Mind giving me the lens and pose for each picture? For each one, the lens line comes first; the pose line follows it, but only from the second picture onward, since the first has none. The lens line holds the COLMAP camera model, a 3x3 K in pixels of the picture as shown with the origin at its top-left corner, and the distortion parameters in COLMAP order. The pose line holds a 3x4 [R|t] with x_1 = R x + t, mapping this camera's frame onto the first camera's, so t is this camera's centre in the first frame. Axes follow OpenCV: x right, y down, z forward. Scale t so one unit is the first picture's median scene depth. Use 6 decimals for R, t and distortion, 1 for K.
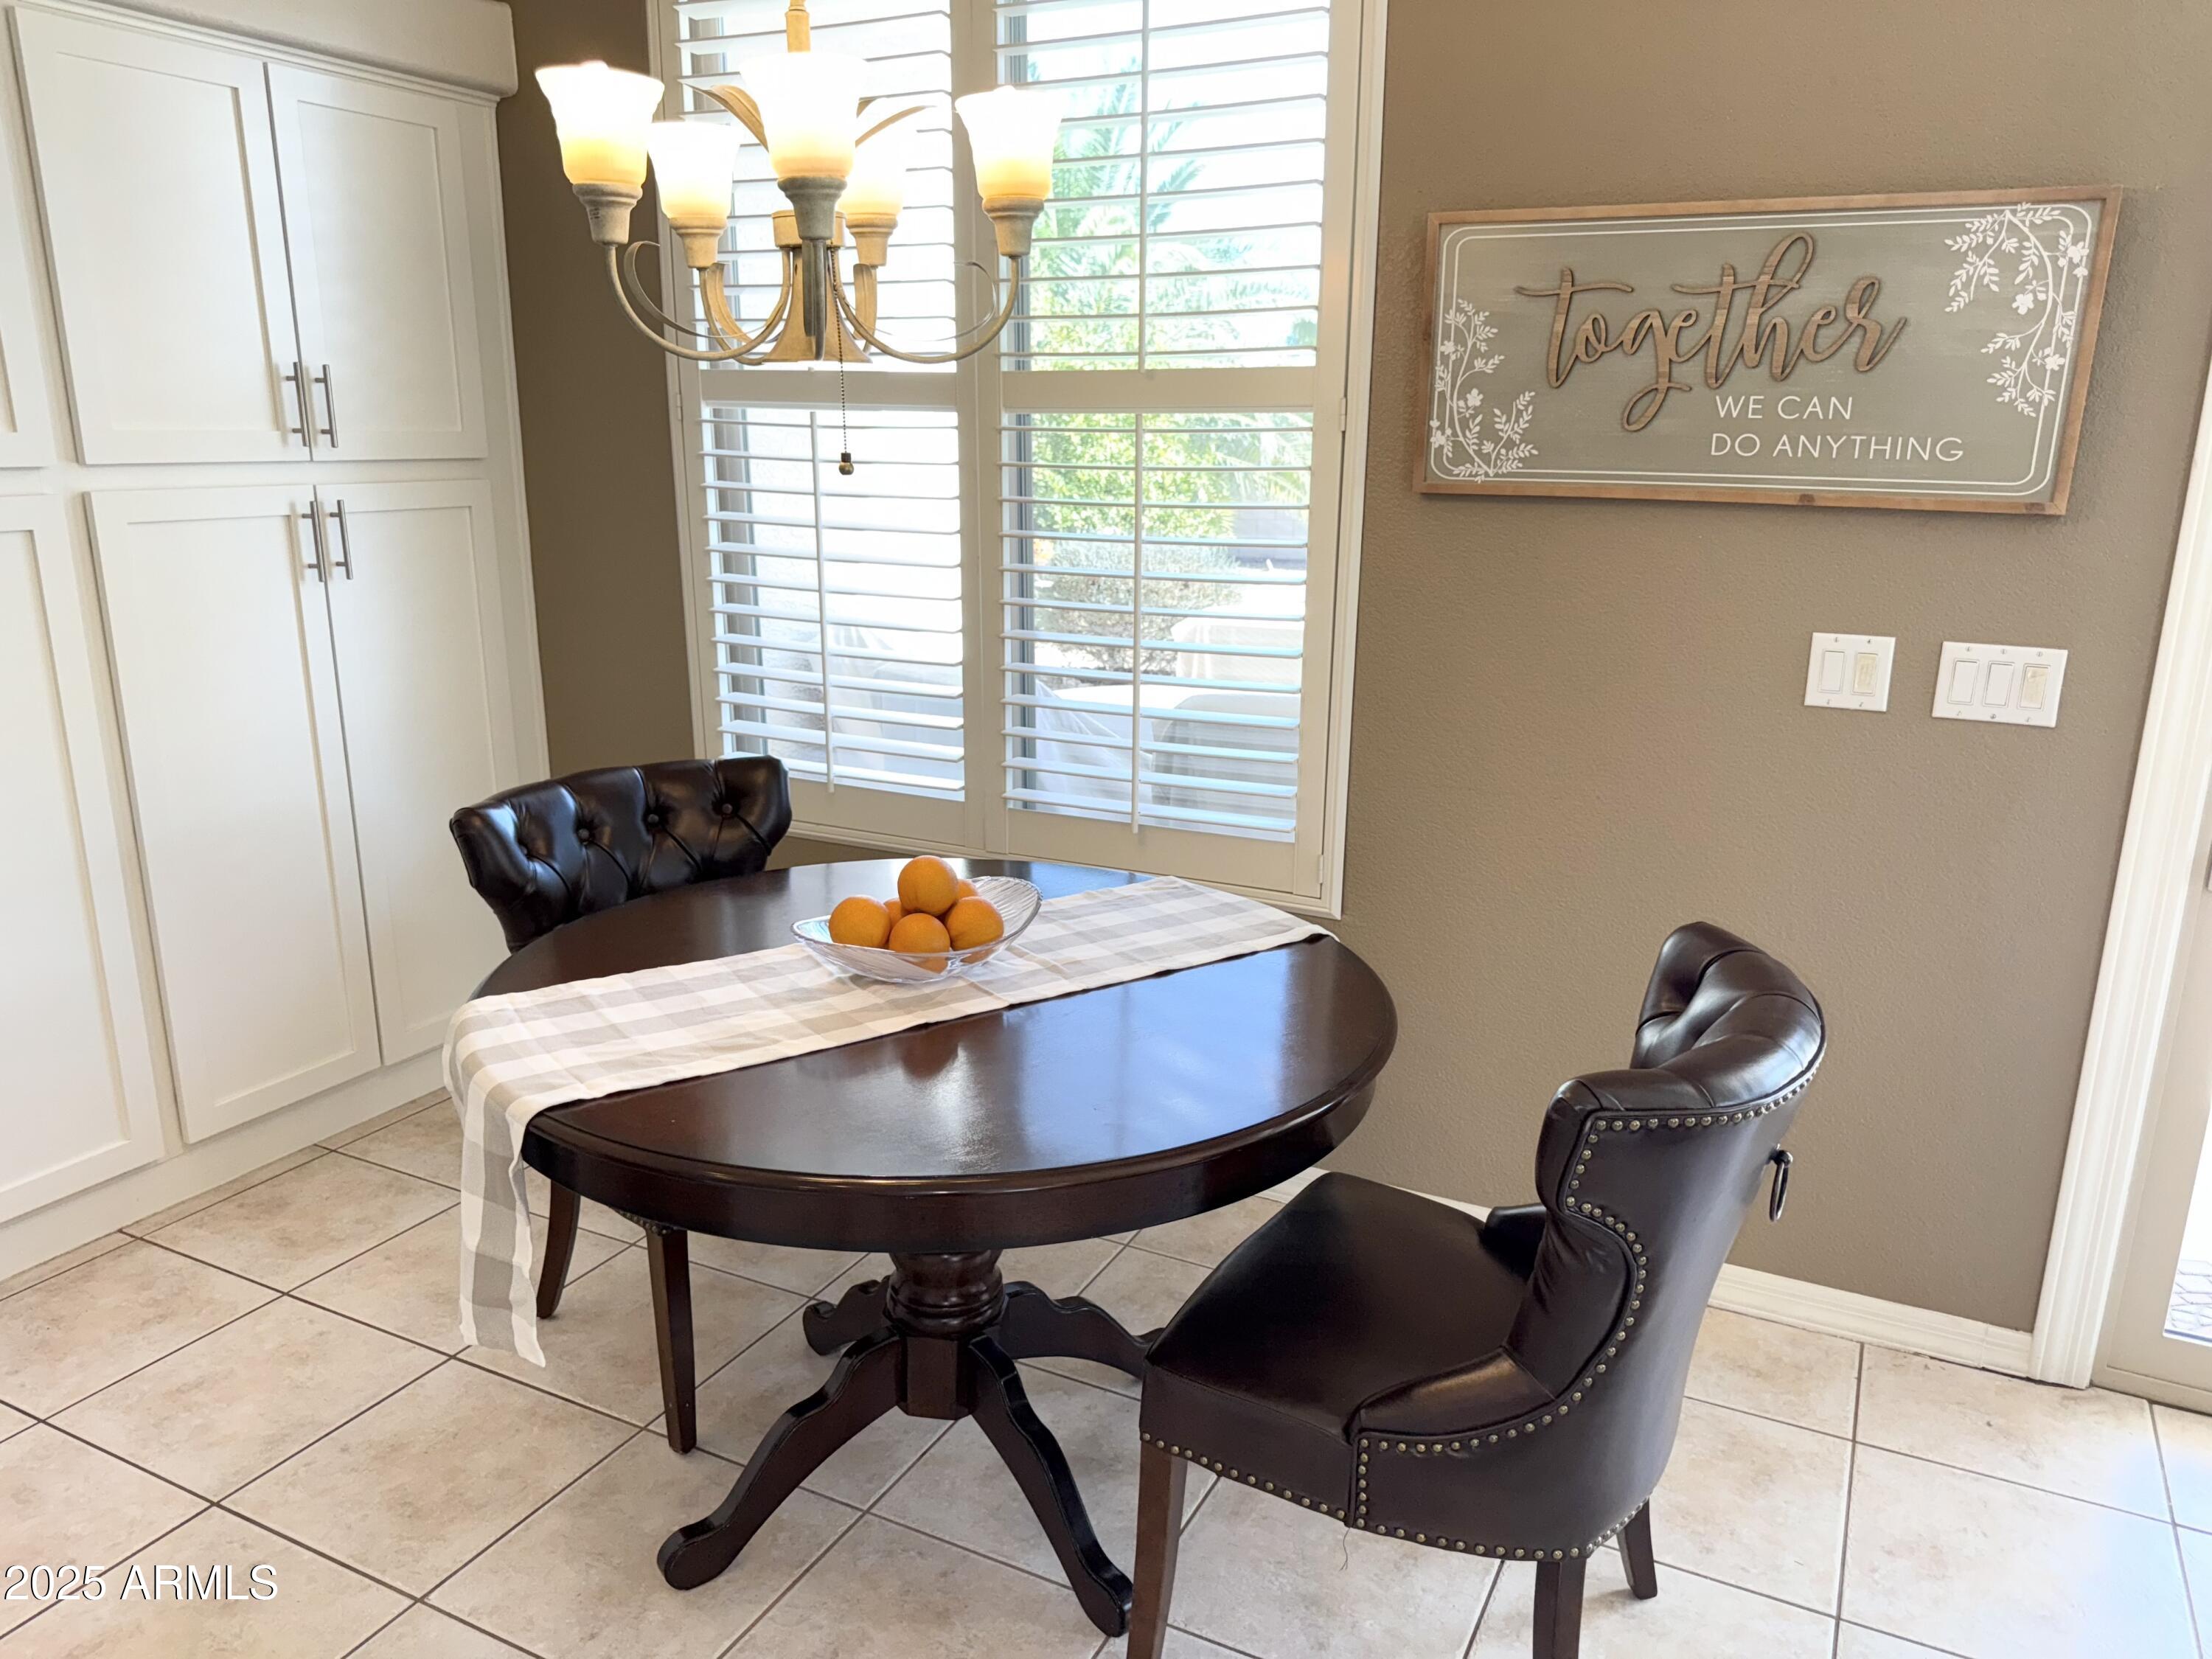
lens RADIAL K [[1584.3, 0, 1104.1], [0, 1584.3, 835.0], [0, 0, 1]] dist [0.033038, -0.029429]
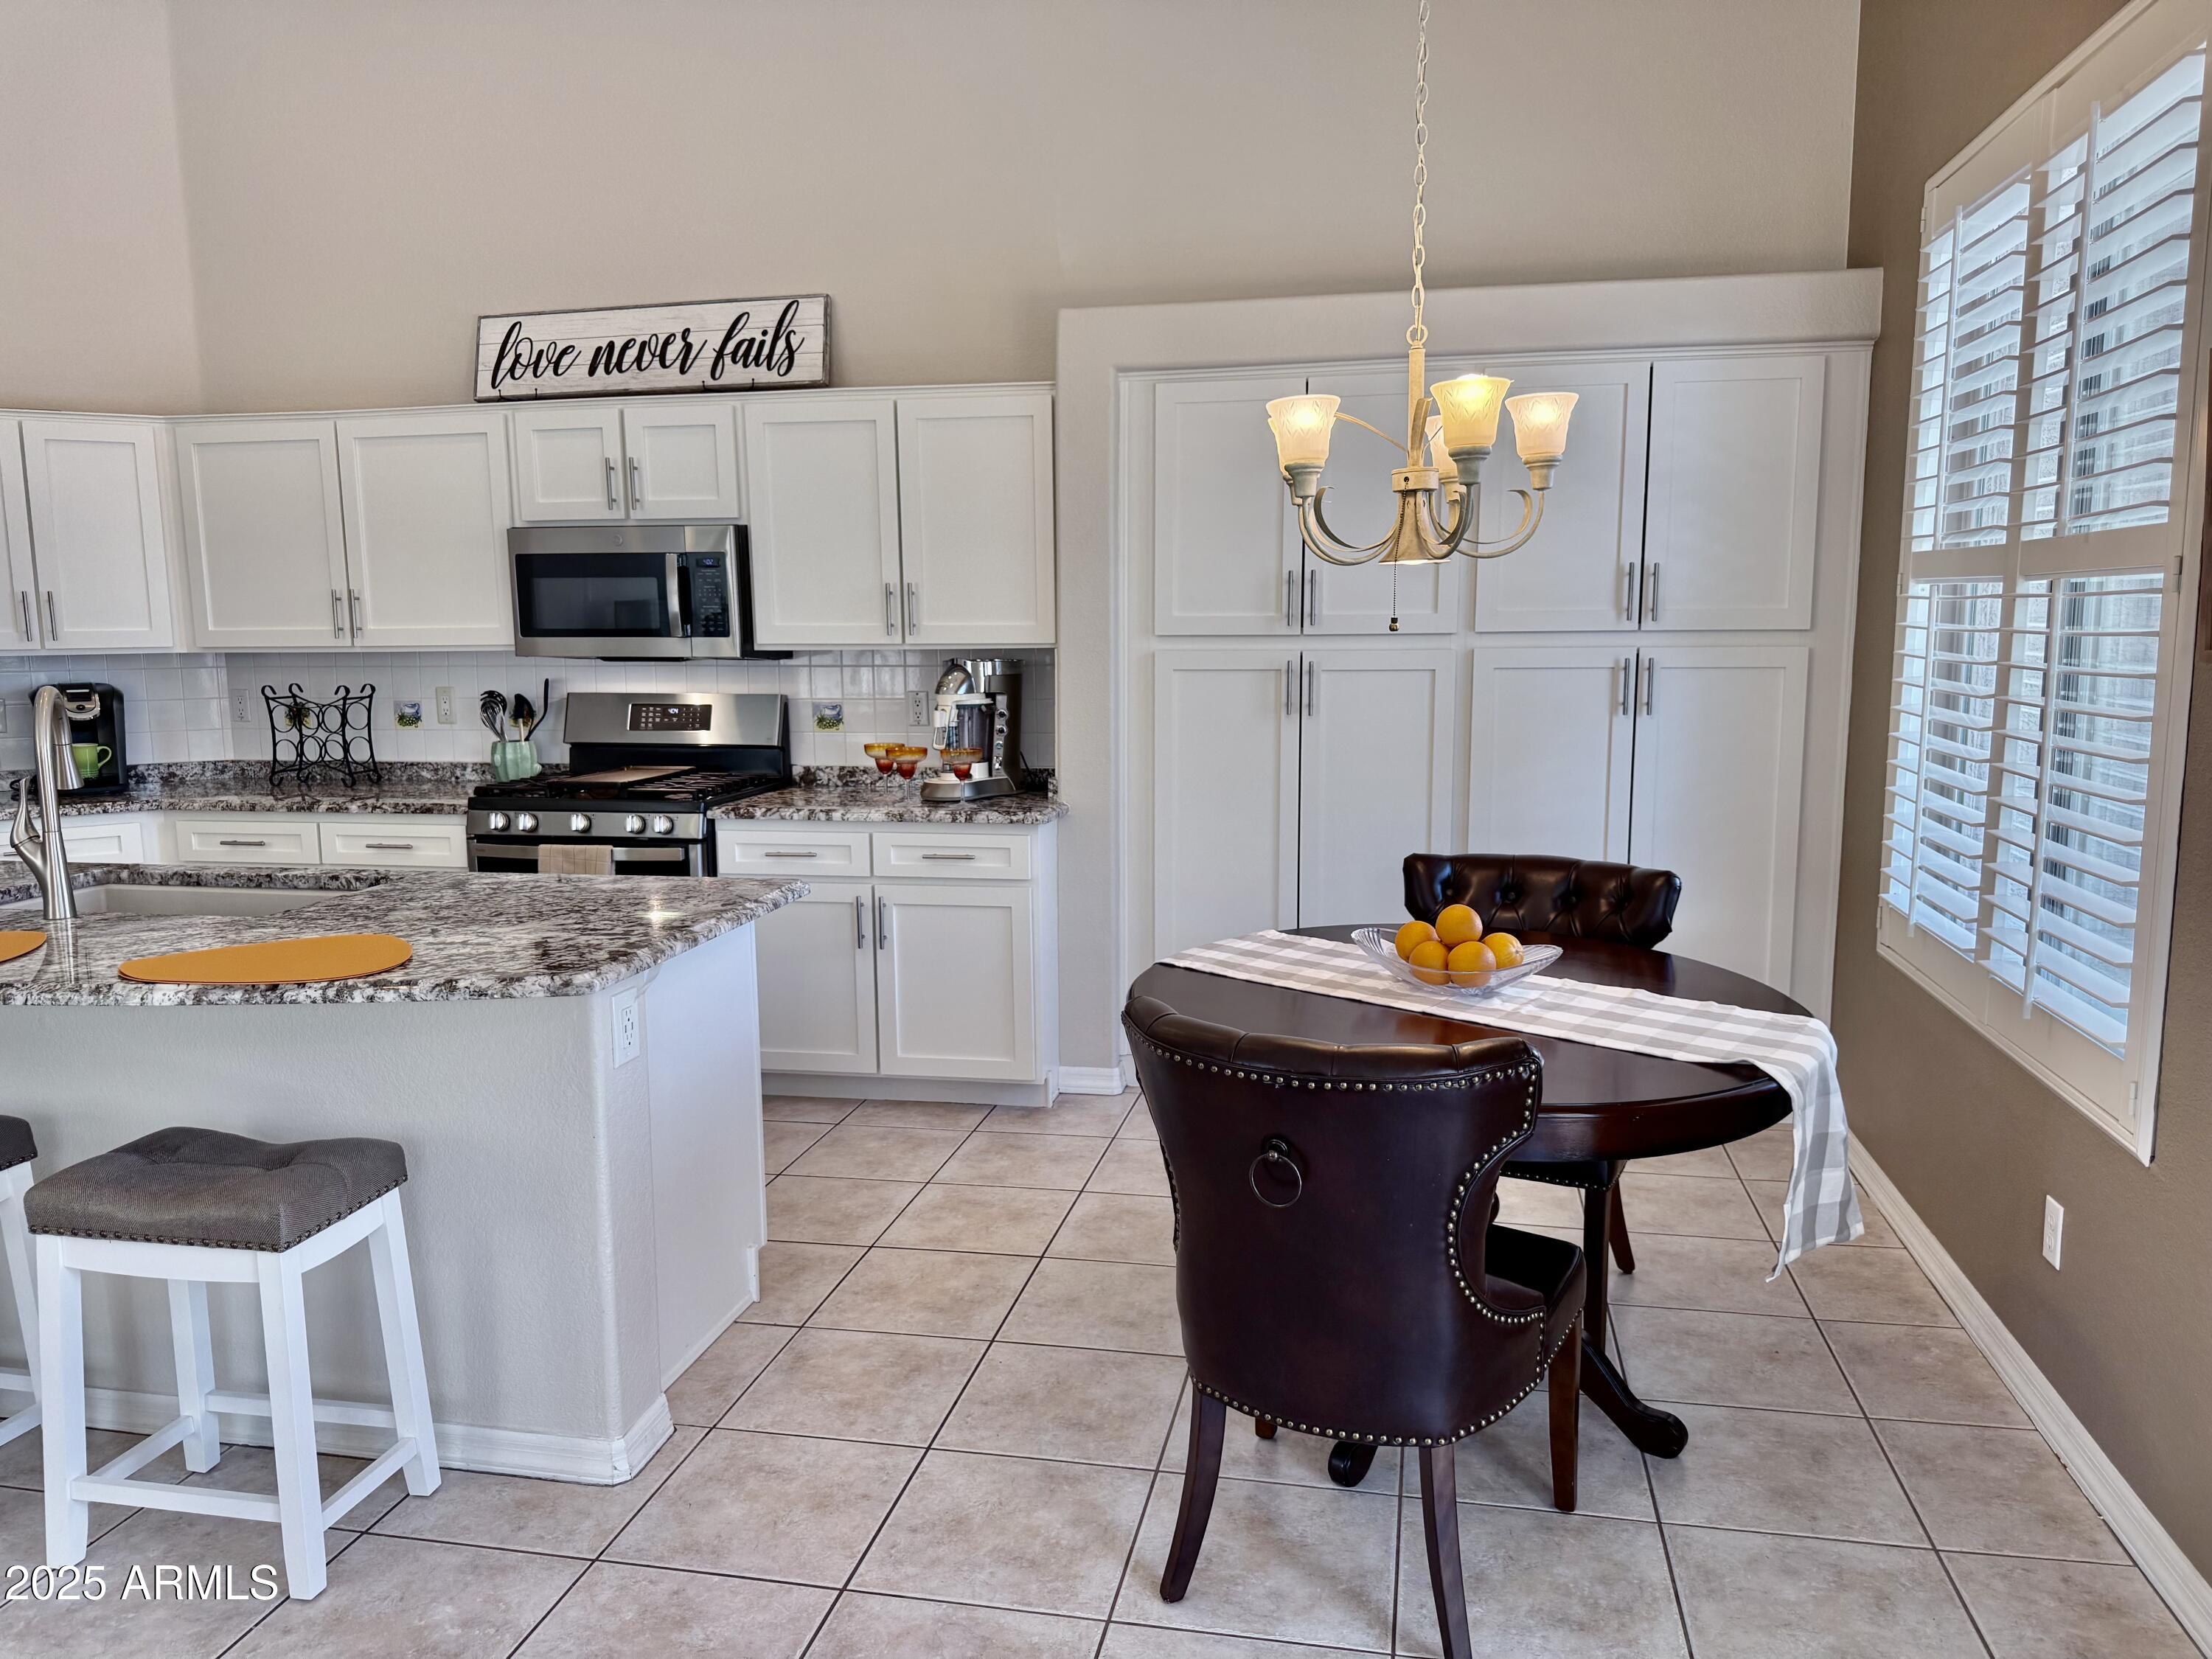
lens RADIAL K [[1584.3, 0, 1117.0], [0, 1584.3, 837.1], [0, 0, 1]] dist [0.033038, -0.029429]
pose [[0.281867, 0.127966, -0.950881, 0.729816], [-0.236488, 0.969755, 0.060405, -0.036864], [0.929852, 0.207846, 0.303604, 0.201663]]
